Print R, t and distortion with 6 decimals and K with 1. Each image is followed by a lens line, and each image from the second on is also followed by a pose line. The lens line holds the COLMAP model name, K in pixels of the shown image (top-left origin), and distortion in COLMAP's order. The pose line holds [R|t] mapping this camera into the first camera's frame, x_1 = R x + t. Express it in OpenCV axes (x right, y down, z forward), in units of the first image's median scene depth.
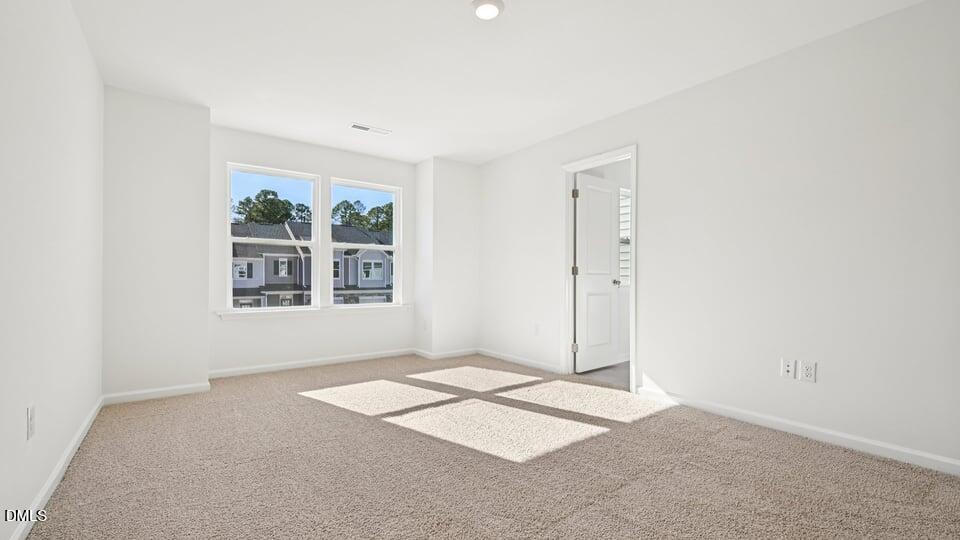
lens RADIAL K [[398.2, 0, 484.4], [0, 398.2, 279.4], [0, 0, 1]] dist [0.002303, -0.000012]
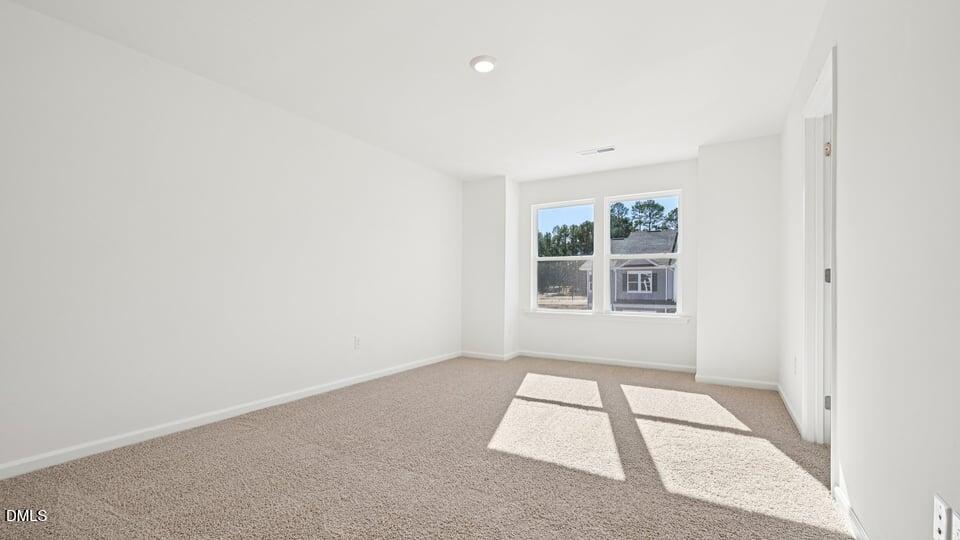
lens RADIAL K [[398.2, 0, 484.4], [0, 398.2, 274.8], [0, 0, 1]] dist [0.002303, -0.000012]
pose [[0.404327, -0.024756, -0.914279, 0.579029], [-0.011123, 0.999427, -0.031980, 0.003351], [0.914547, 0.023100, 0.403820, 0.273297]]
